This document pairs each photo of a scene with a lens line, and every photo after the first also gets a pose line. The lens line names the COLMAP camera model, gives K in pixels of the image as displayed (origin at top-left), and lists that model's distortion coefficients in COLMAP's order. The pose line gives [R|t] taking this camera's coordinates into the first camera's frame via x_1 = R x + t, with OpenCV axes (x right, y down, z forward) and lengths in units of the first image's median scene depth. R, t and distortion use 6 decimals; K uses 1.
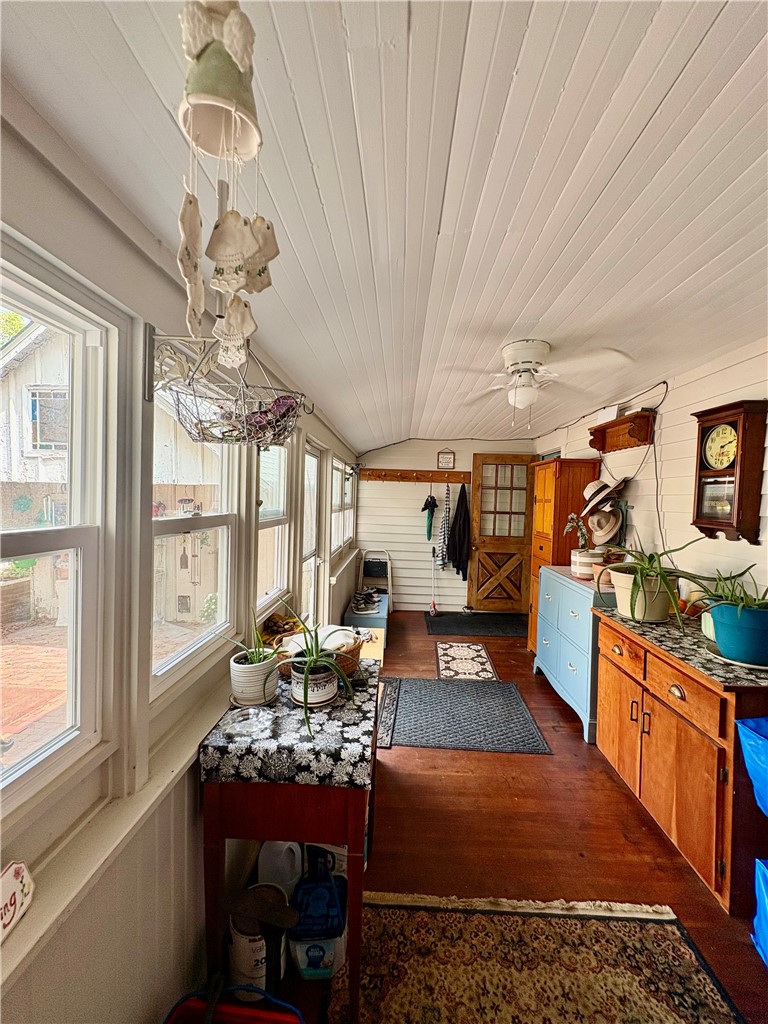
lens RADIAL K [[408.6, 0, 384.0], [0, 408.6, 512.0], [0, 0, 1]] dist [0.002874, -0.000213]
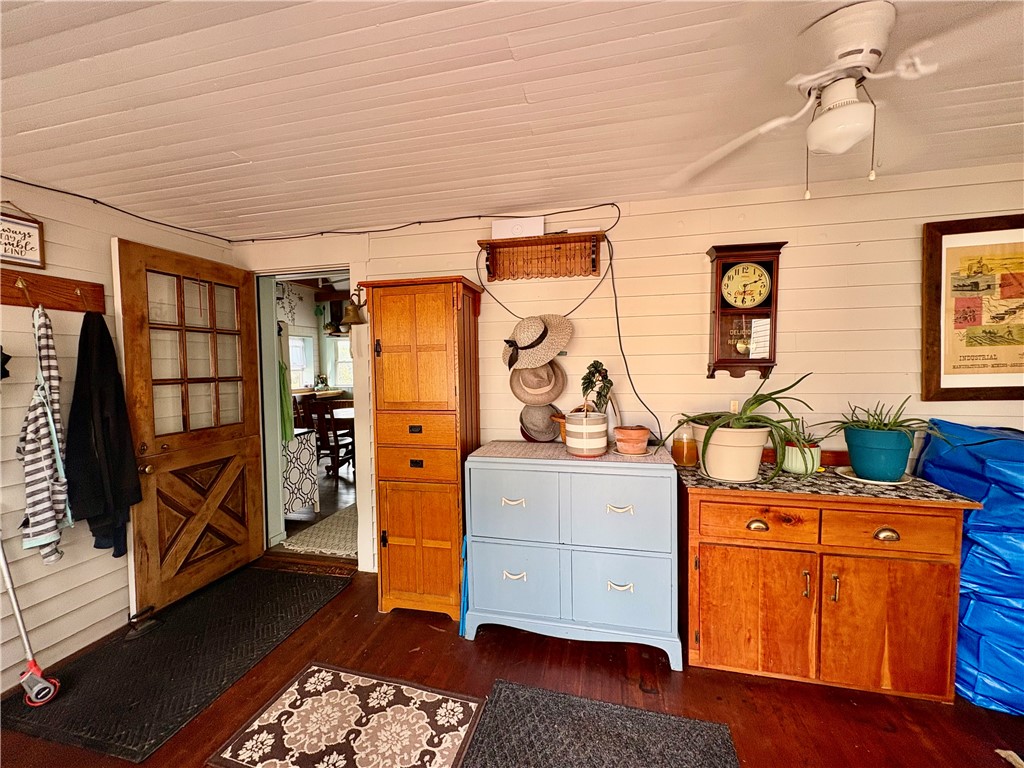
lens RADIAL K [[408.6, 0, 512.0], [0, 408.6, 384.0], [0, 0, 1]] dist [0.002874, -0.000213]
pose [[0.190754, -0.077724, 0.978556, -0.114407], [0.054488, 0.996162, 0.068501, -0.007144], [-0.980124, 0.040252, 0.194257, 0.547198]]
